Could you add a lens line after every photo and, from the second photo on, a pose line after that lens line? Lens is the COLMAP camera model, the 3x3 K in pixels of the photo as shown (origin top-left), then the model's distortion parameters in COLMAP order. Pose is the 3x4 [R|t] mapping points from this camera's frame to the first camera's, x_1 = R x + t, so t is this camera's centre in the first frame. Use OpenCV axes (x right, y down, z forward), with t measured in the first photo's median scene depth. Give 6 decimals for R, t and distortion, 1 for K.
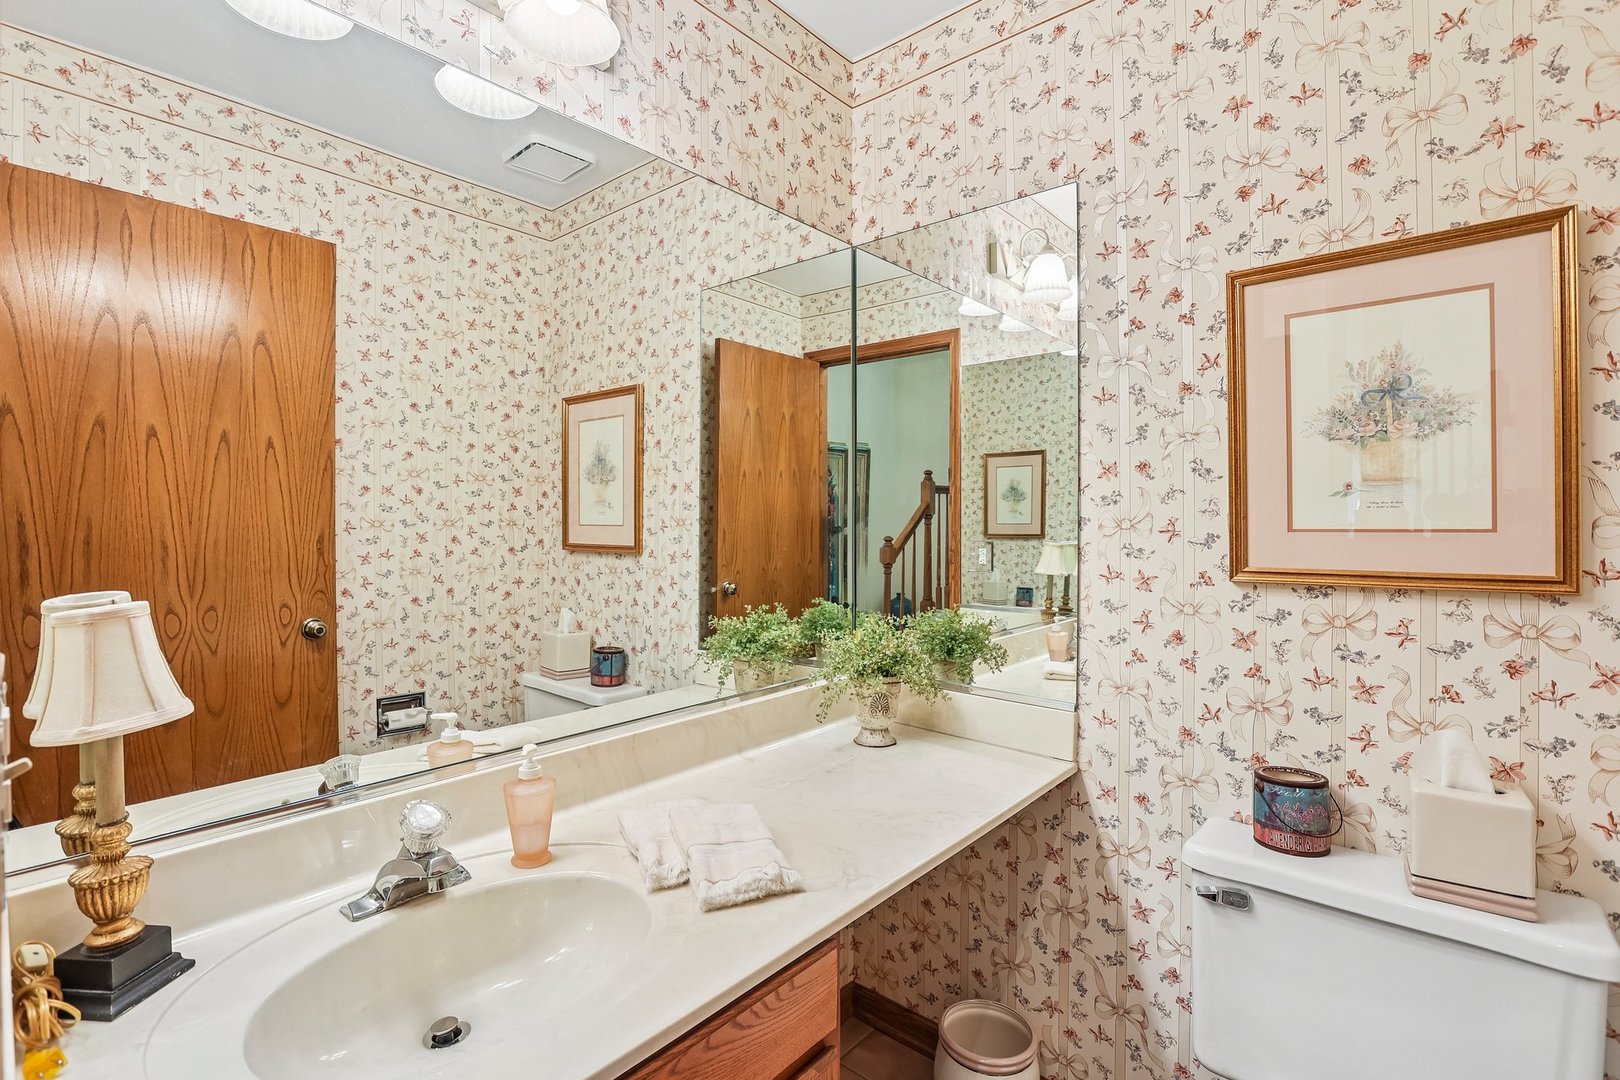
lens RADIAL K [[738.7, 0, 808.8], [0, 738.7, 523.0], [0, 0, 1]] dist [-0.056623, 0.026087]
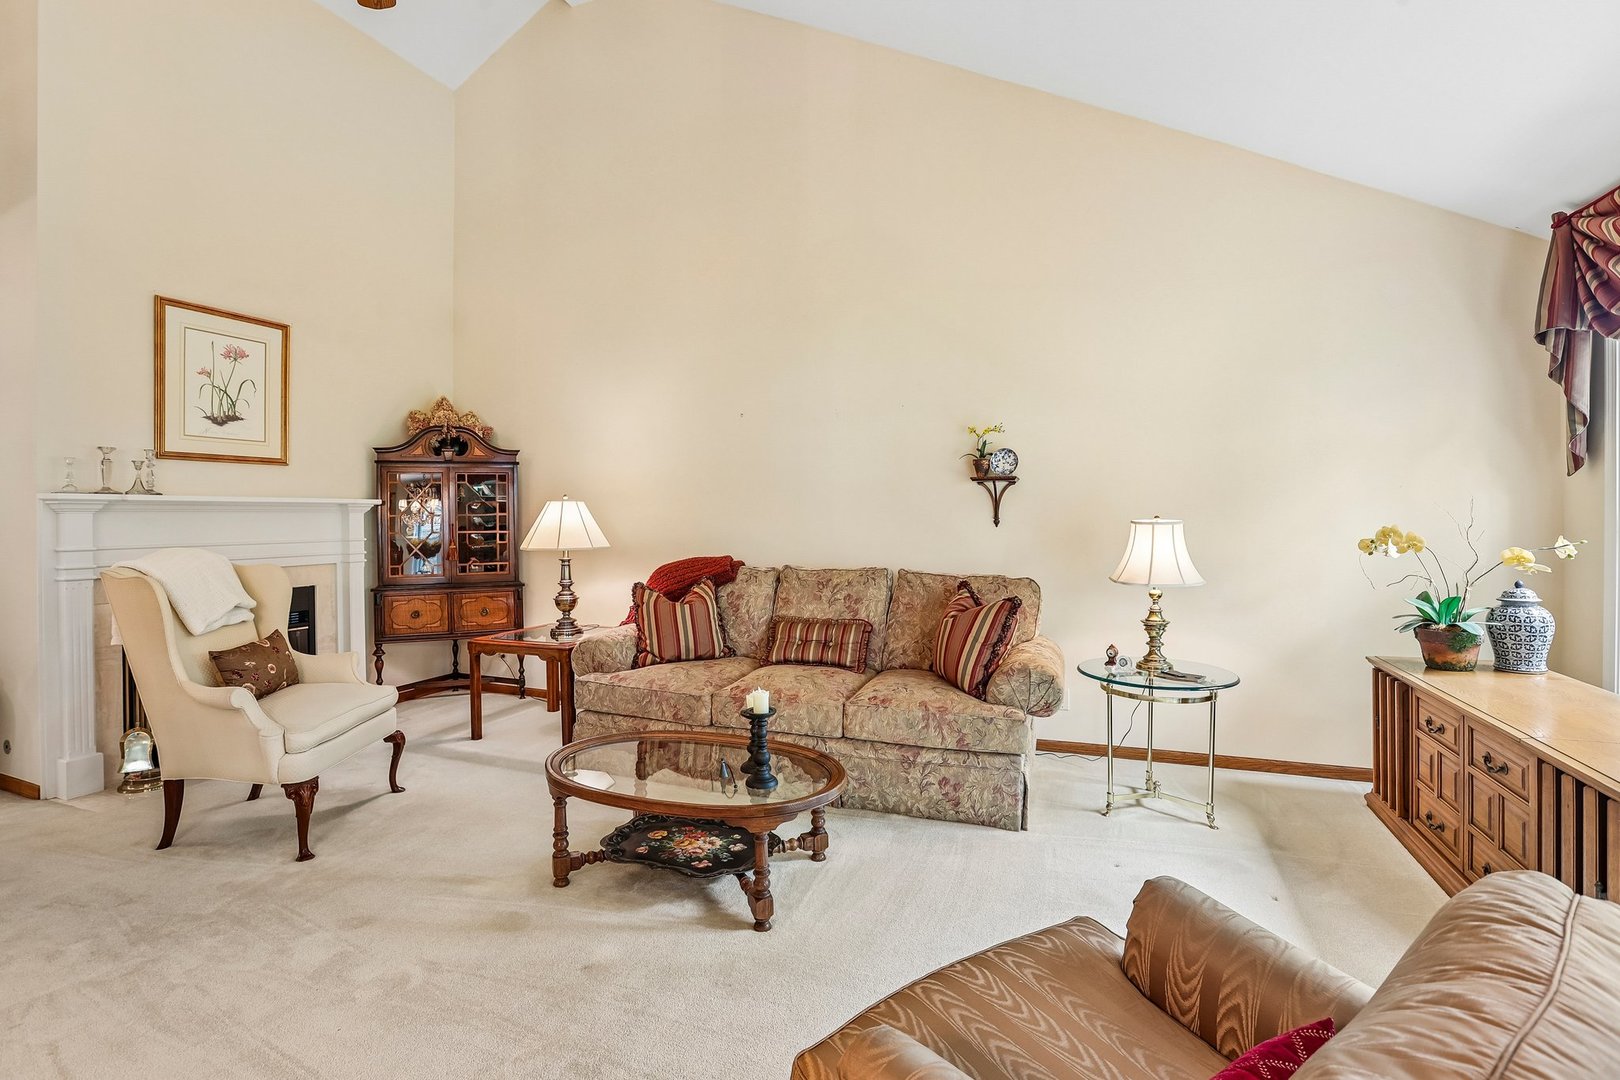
lens RADIAL K [[747.3, 0, 800.1], [0, 747.3, 521.9], [0, 0, 1]] dist [-0.058191, 0.015712]
pose [[-0.325730, -0.002454, 0.945460, -1.738996], [-0.000258, 0.999997, 0.002506, 0.138868], [-0.945463, 0.000572, -0.325730, 0.524259]]
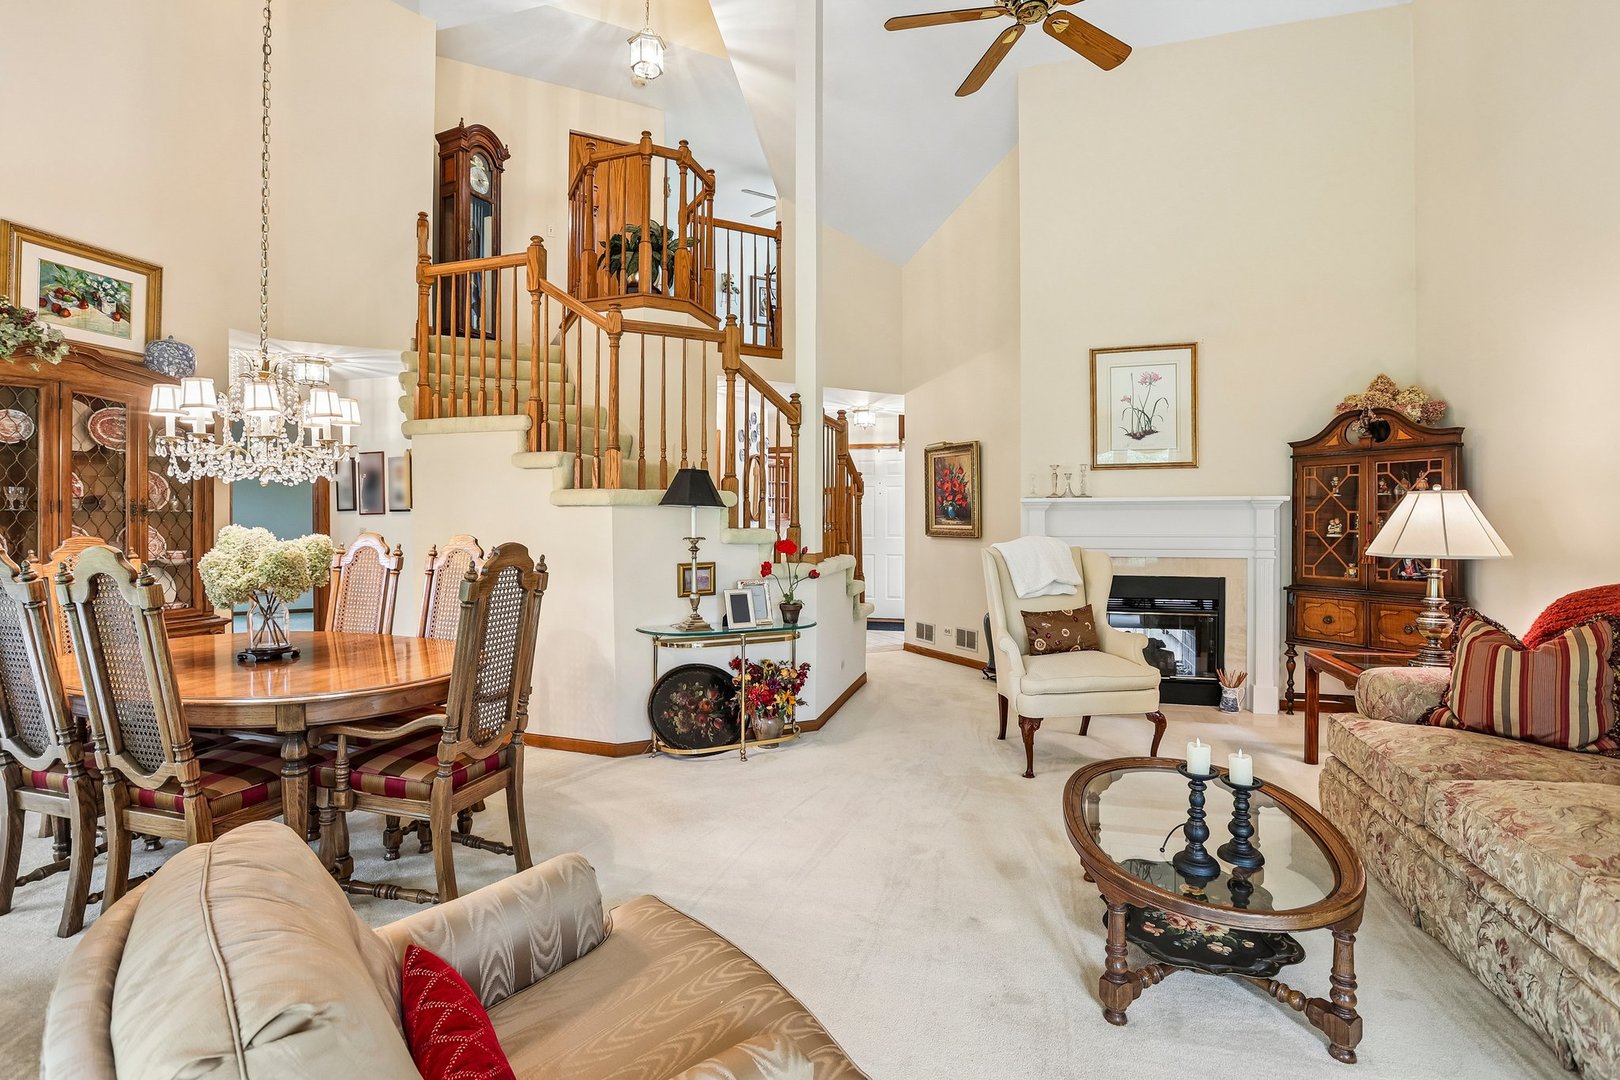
lens RADIAL K [[747.3, 0, 800.1], [0, 747.3, 521.9], [0, 0, 1]] dist [-0.058191, 0.015712]
pose [[0.925093, -0.001587, 0.379738, -1.505748], [-0.002272, 0.999950, 0.009712, 0.137378], [-0.379735, -0.009848, 0.925043, -0.088659]]
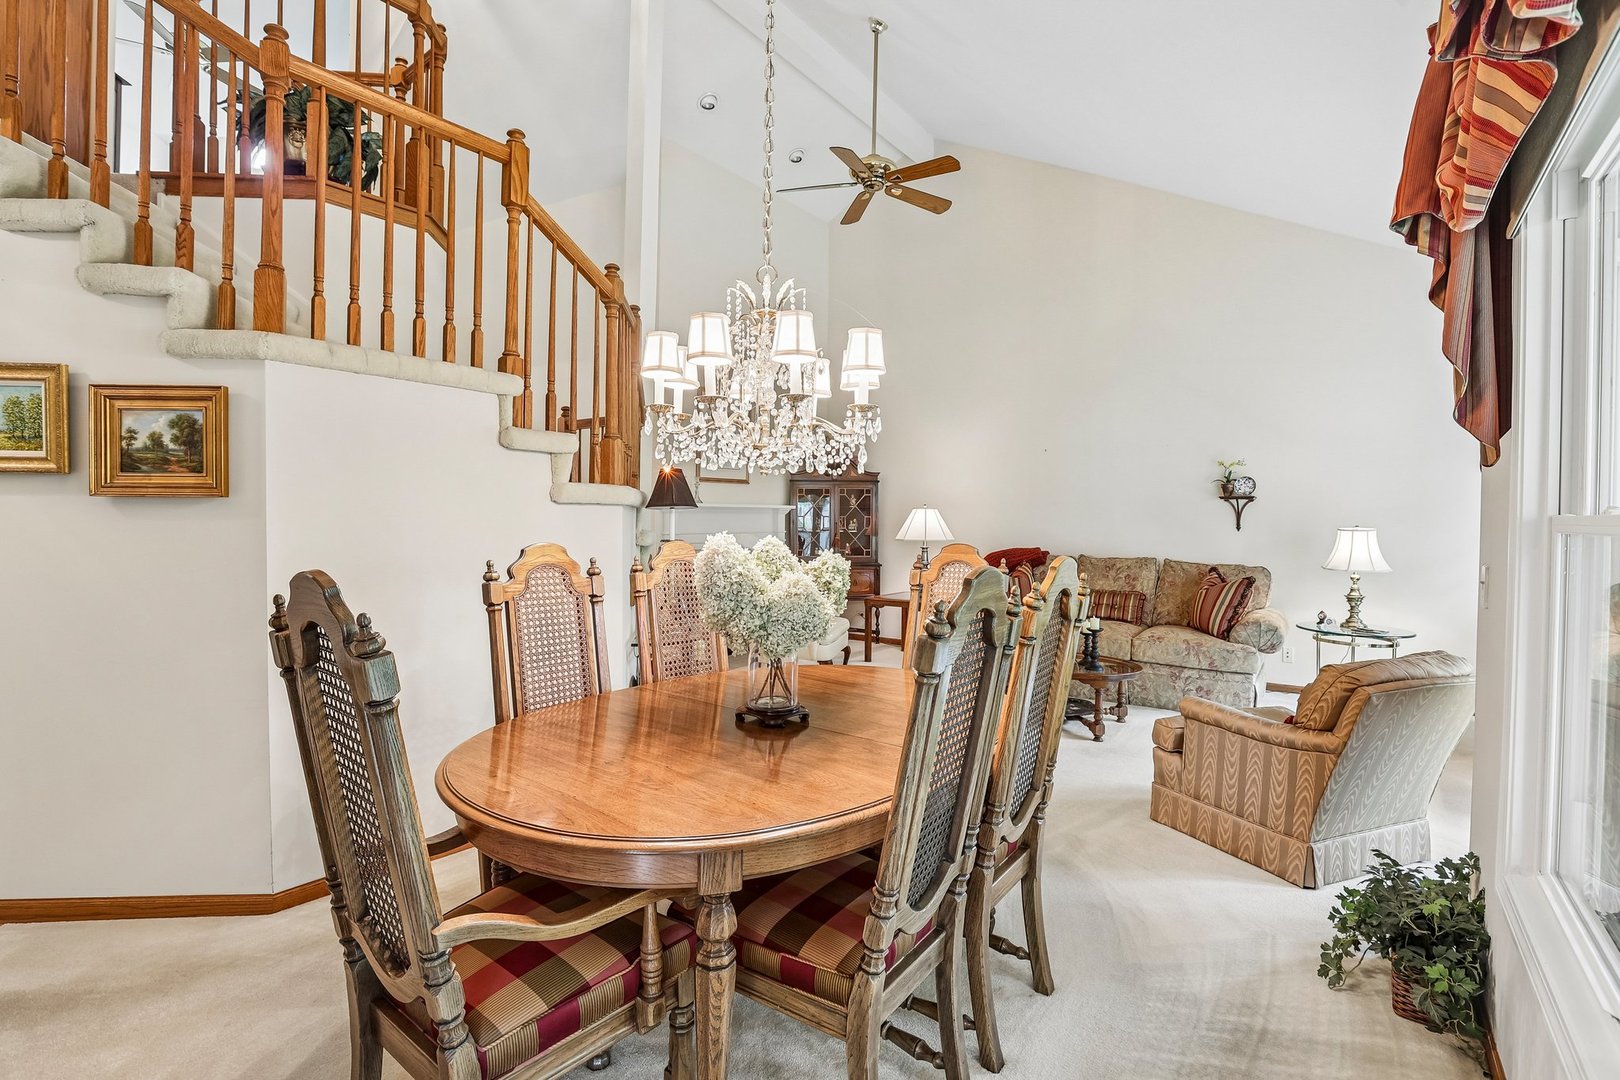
lens RADIAL K [[738.7, 0, 808.8], [0, 738.7, 523.0], [0, 0, 1]] dist [-0.056623, 0.026087]
pose [[-0.056269, -0.004733, 0.998404, -2.328810], [-0.017050, 0.999847, 0.003779, 0.141582], [-0.998270, -0.016810, -0.056341, 0.920668]]
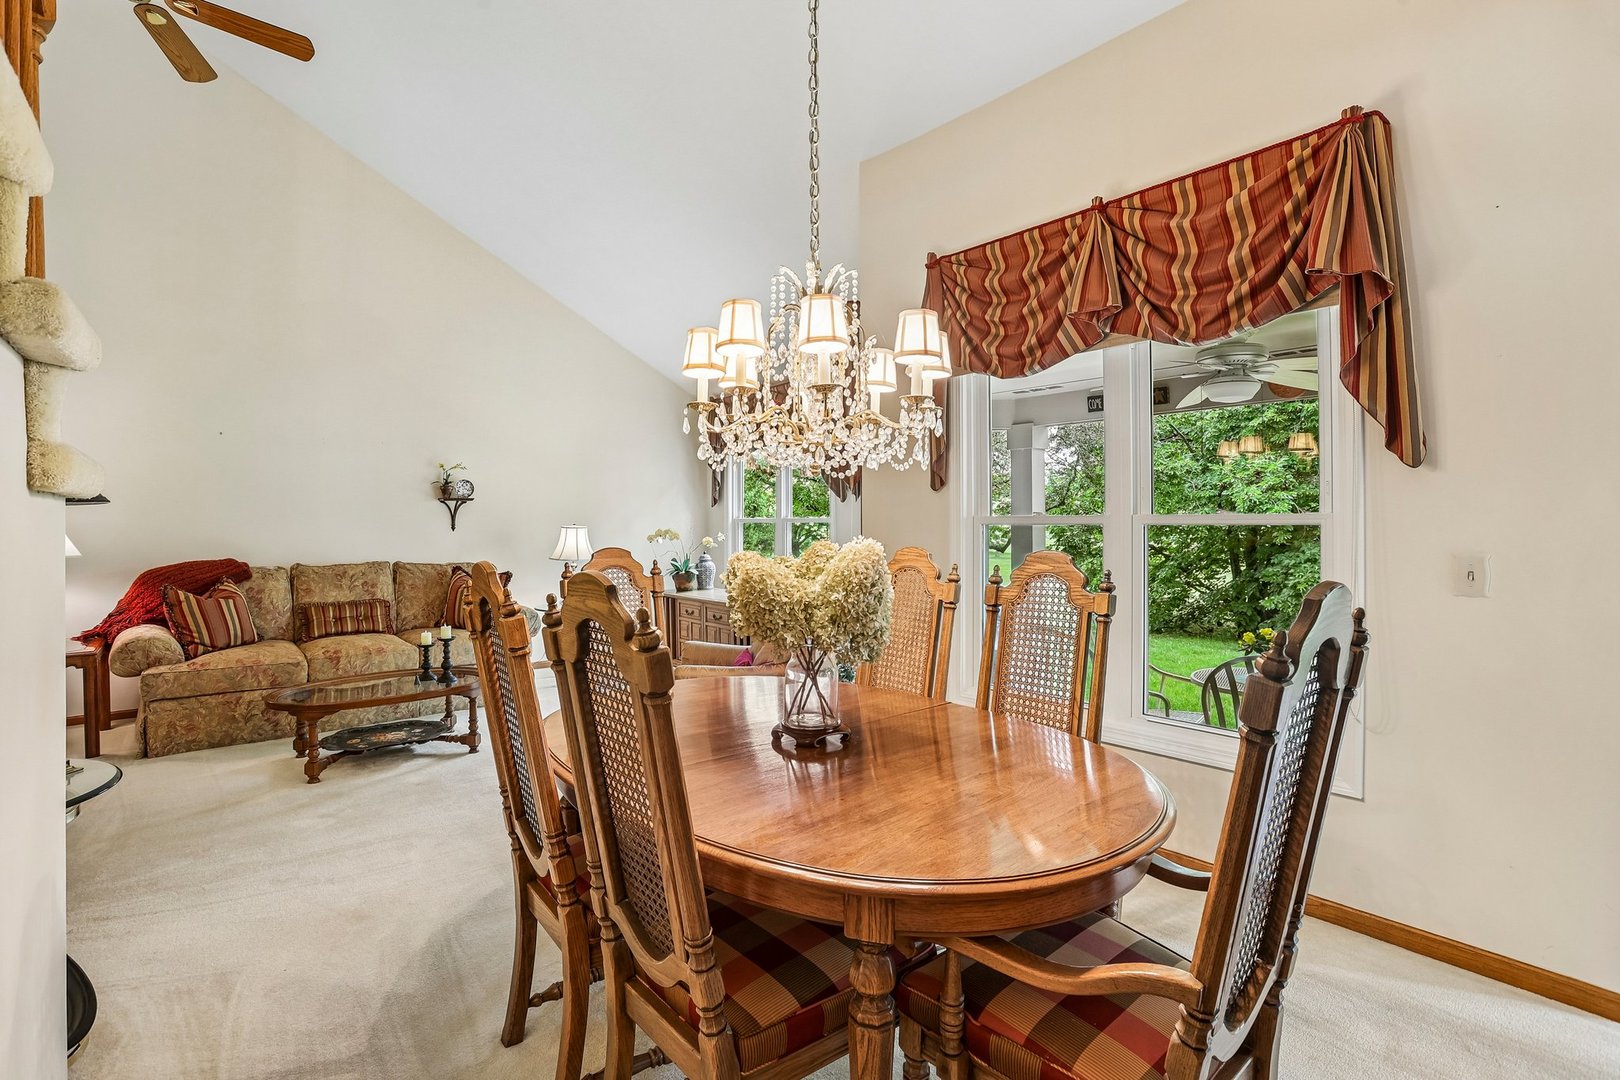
lens RADIAL K [[738.7, 0, 808.8], [0, 738.7, 523.0], [0, 0, 1]] dist [-0.056623, 0.026087]
pose [[-0.988090, 0.001633, 0.153868, -1.829569], [0.001275, 0.999996, -0.002427, 0.135755], [-0.153871, -0.002202, -0.988088, 1.470926]]
